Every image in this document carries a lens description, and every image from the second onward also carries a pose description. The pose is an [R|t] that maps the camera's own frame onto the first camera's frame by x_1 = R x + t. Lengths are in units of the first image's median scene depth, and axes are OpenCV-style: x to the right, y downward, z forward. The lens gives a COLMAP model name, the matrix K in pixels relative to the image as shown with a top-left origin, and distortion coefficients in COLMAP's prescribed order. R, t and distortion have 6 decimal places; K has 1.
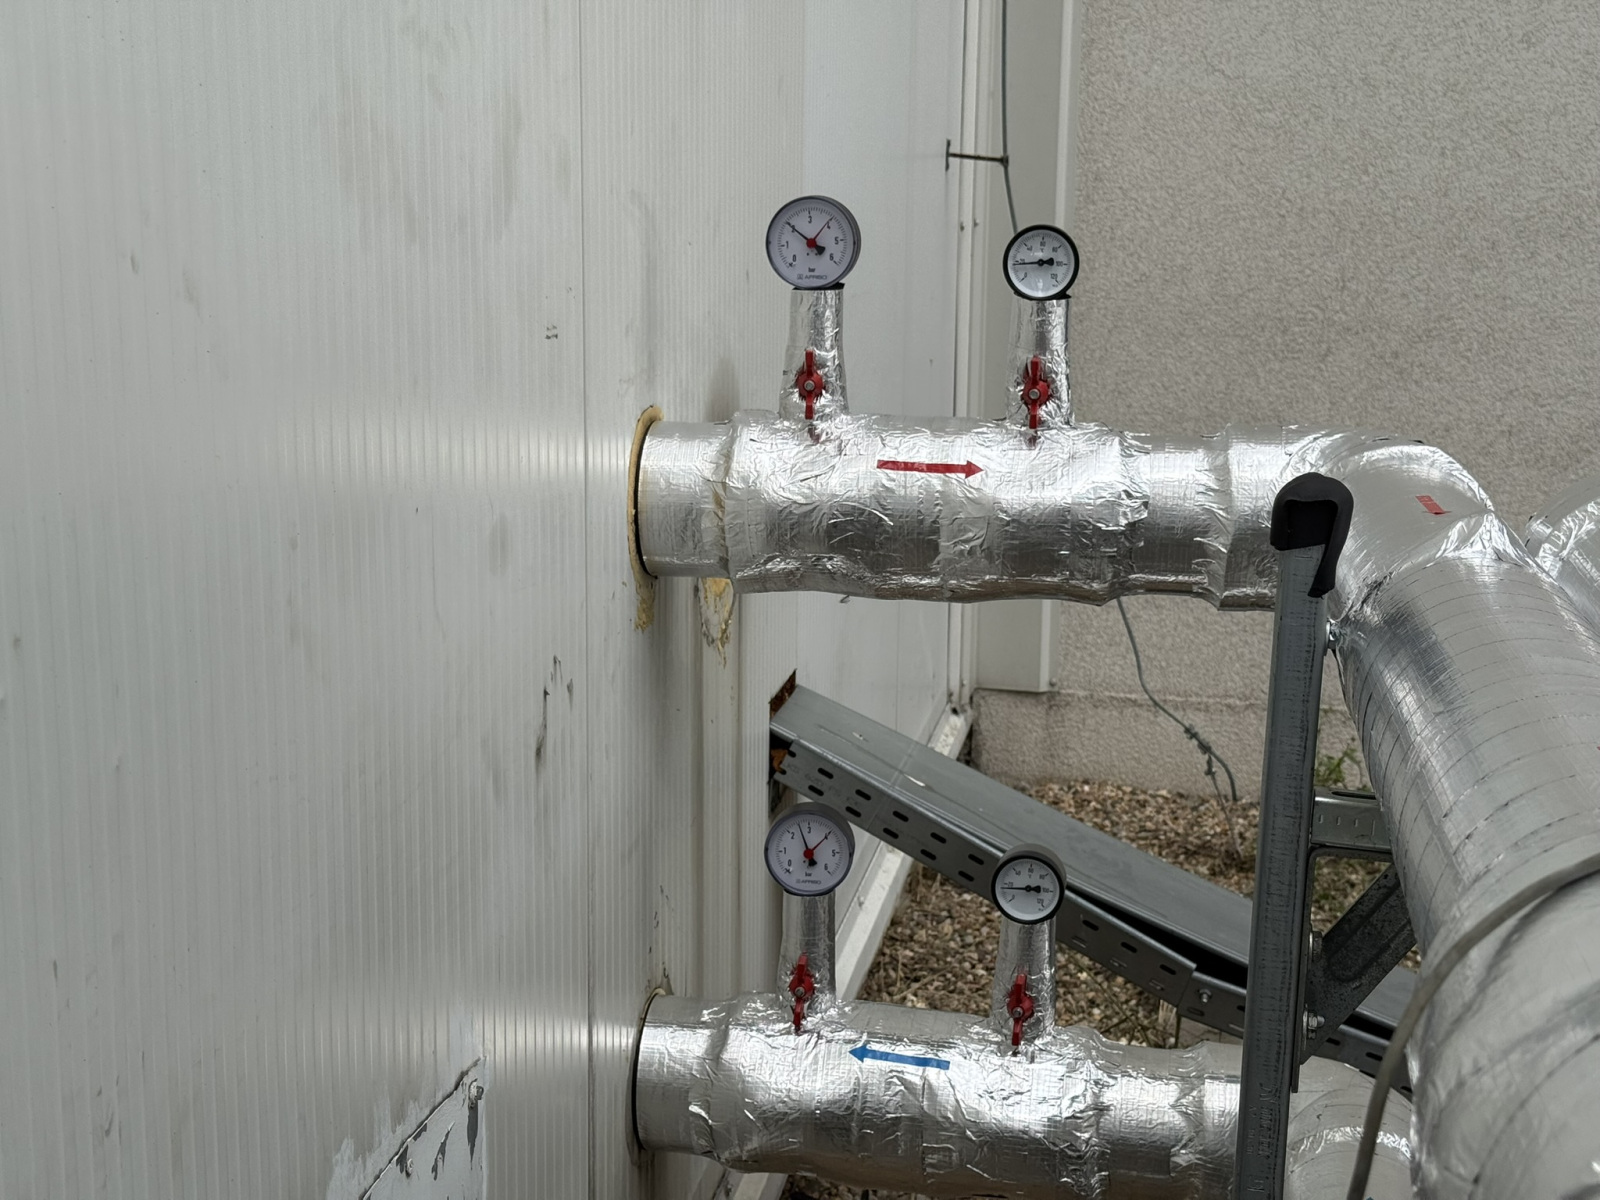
lens RADIAL K [[2239.6, 0, 794.4], [0, 2239.6, 622.1], [0, 0, 1]] dist [0.050258, 0.000000]
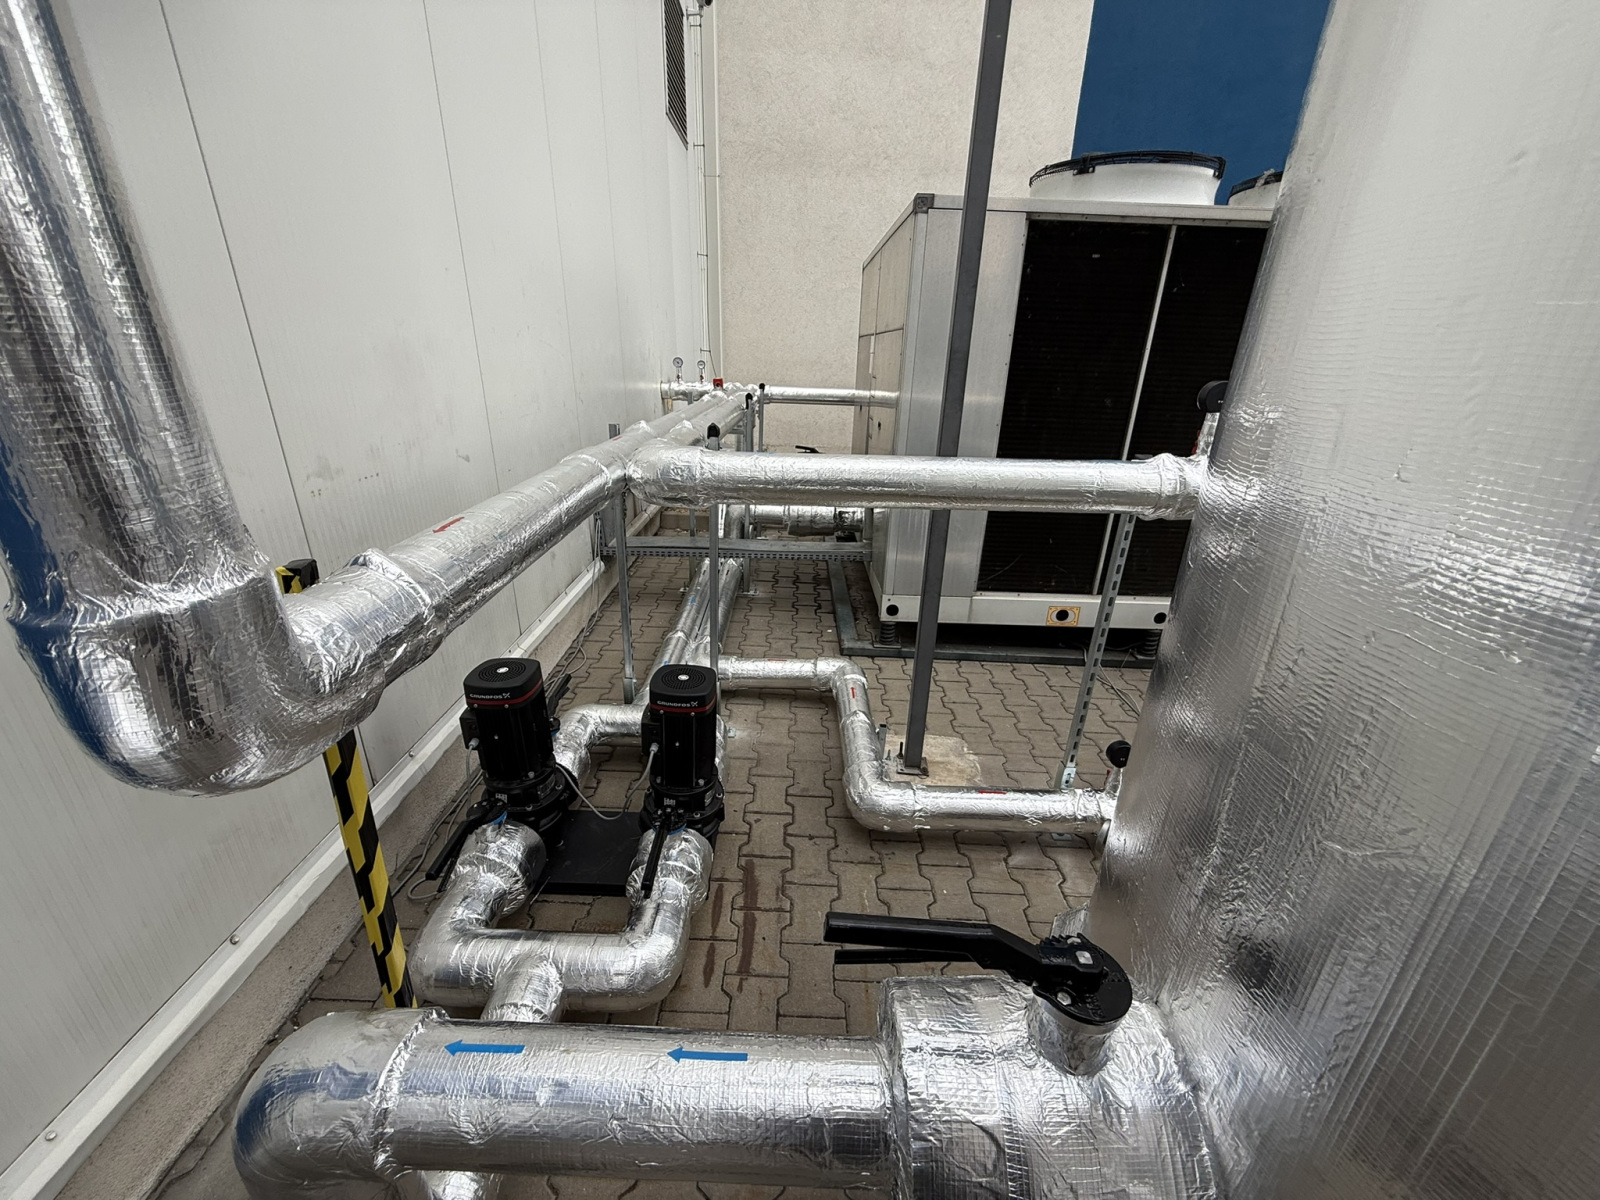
lens RADIAL K [[635.5, 0, 794.9], [0, 635.5, 603.1], [0, 0, 1]] dist [-0.000194, -0.000115]
pose [[0.985488, -0.053248, 0.161177, 0.007977], [0.023260, 0.982928, 0.182513, 0.360342], [-0.168144, -0.176115, 0.969903, -1.911810]]
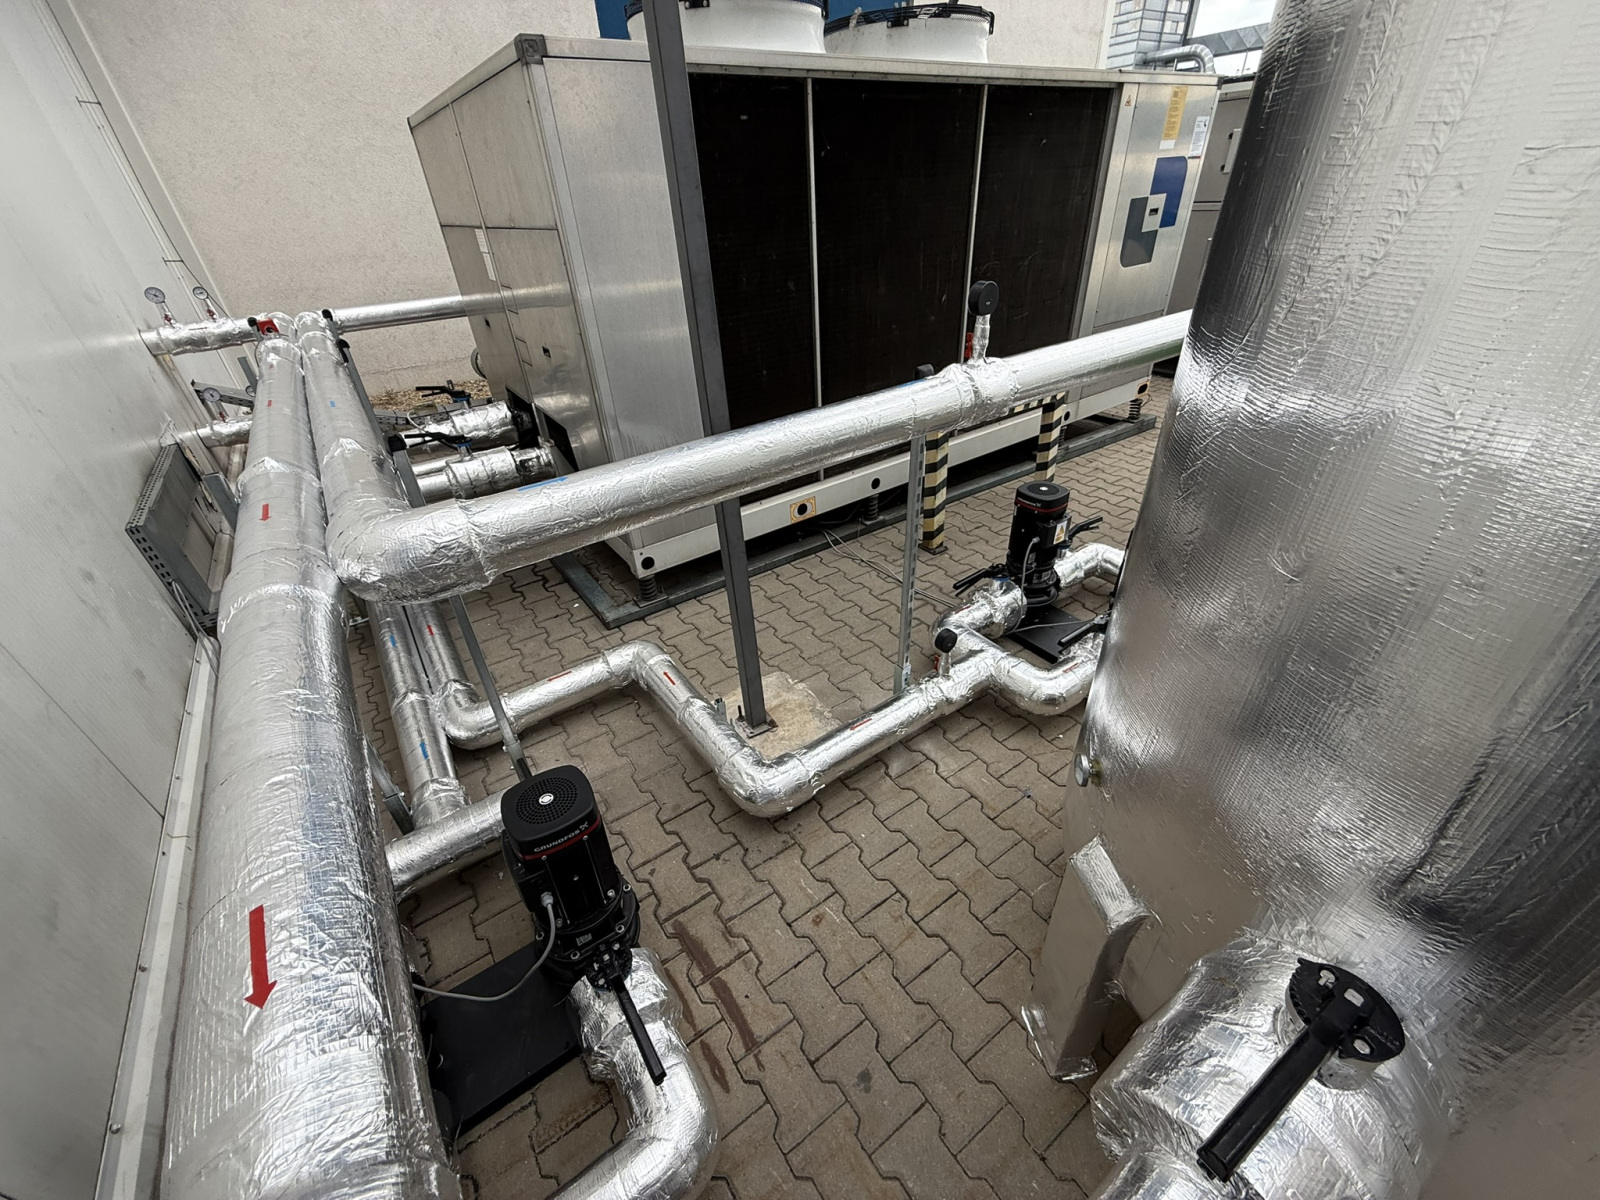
lens RADIAL K [[635.5, 0, 792.5], [0, 635.5, 602.7], [0, 0, 1]] dist [-0.000194, -0.000115]
pose [[0.703369, -0.434735, 0.562386, -0.111085], [0.207719, 0.882346, 0.422278, 0.213011], [-0.679798, -0.180199, 0.710917, -1.650545]]
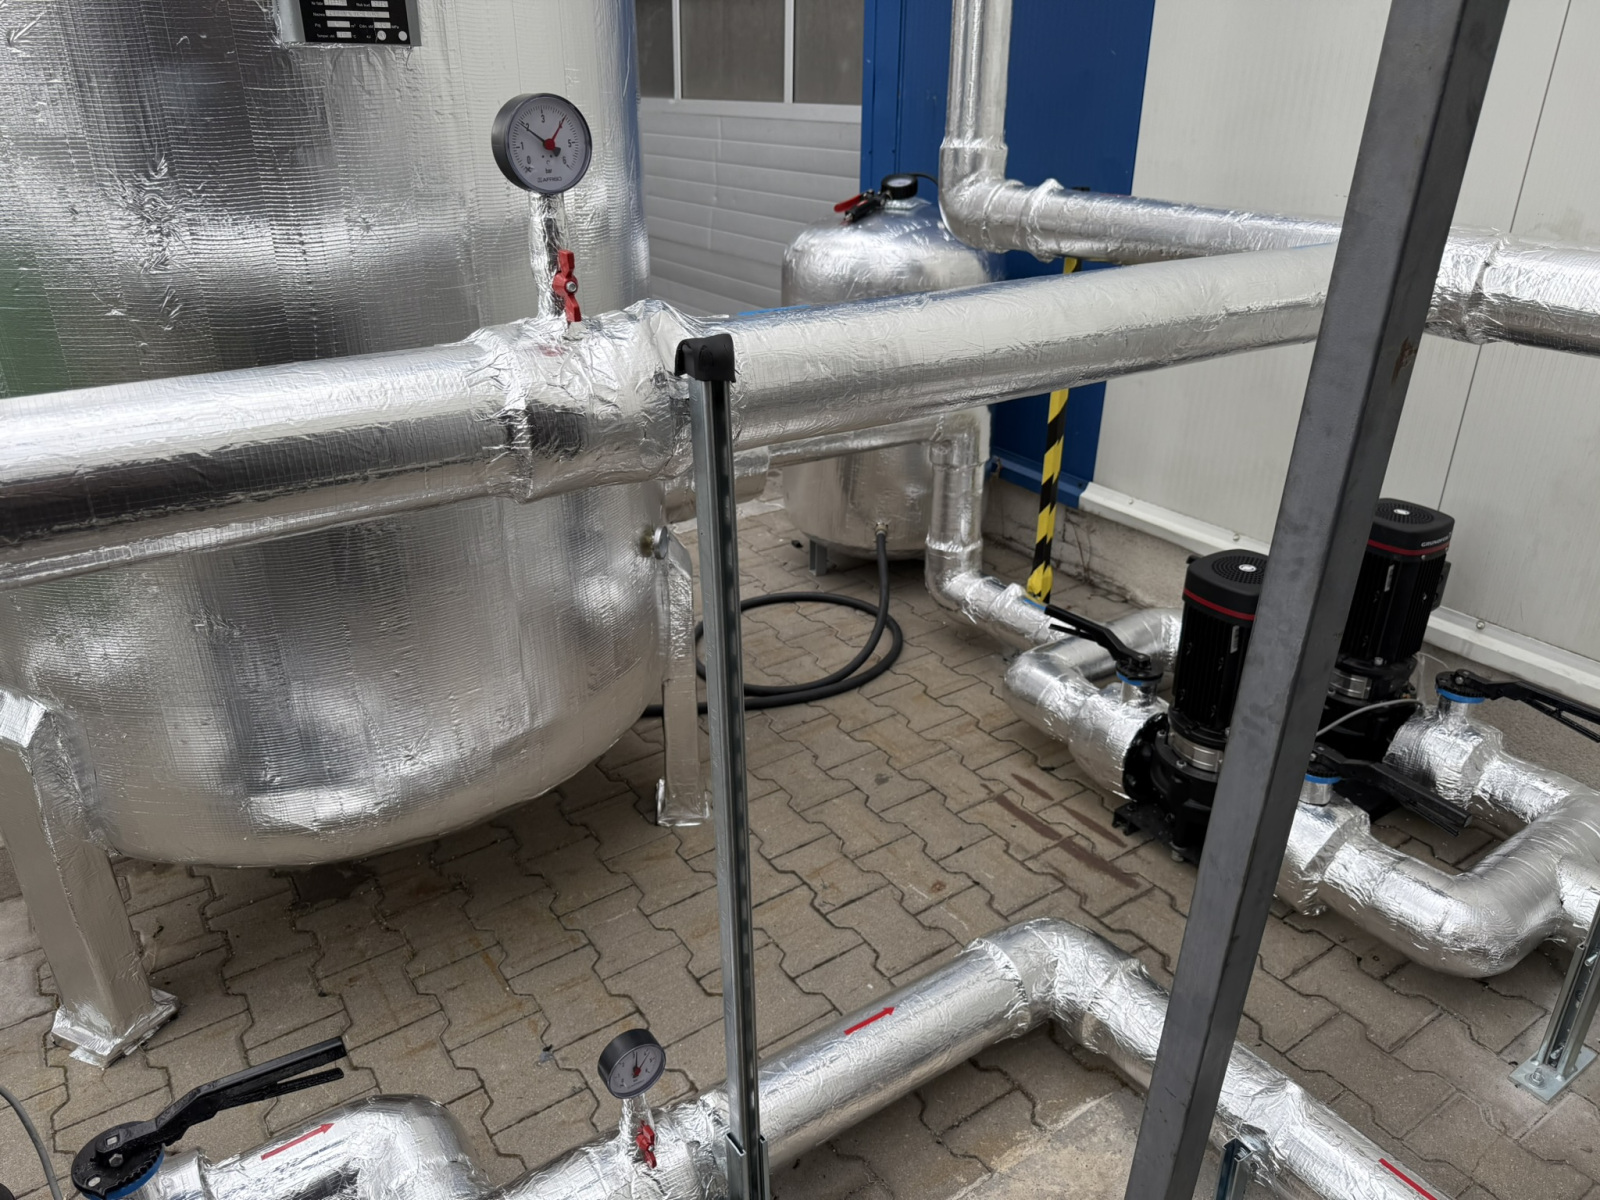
lens RADIAL K [[1127.4, 0, 798.5], [0, 1127.4, 605.0], [0, 0, 1]] dist [0.050197, -0.063946]
pose [[-0.714800, 0.282762, -0.639614, 0.976401], [-0.150797, 0.830775, 0.535793, 0.147610], [0.682877, 0.479436, -0.551199, -0.725684]]
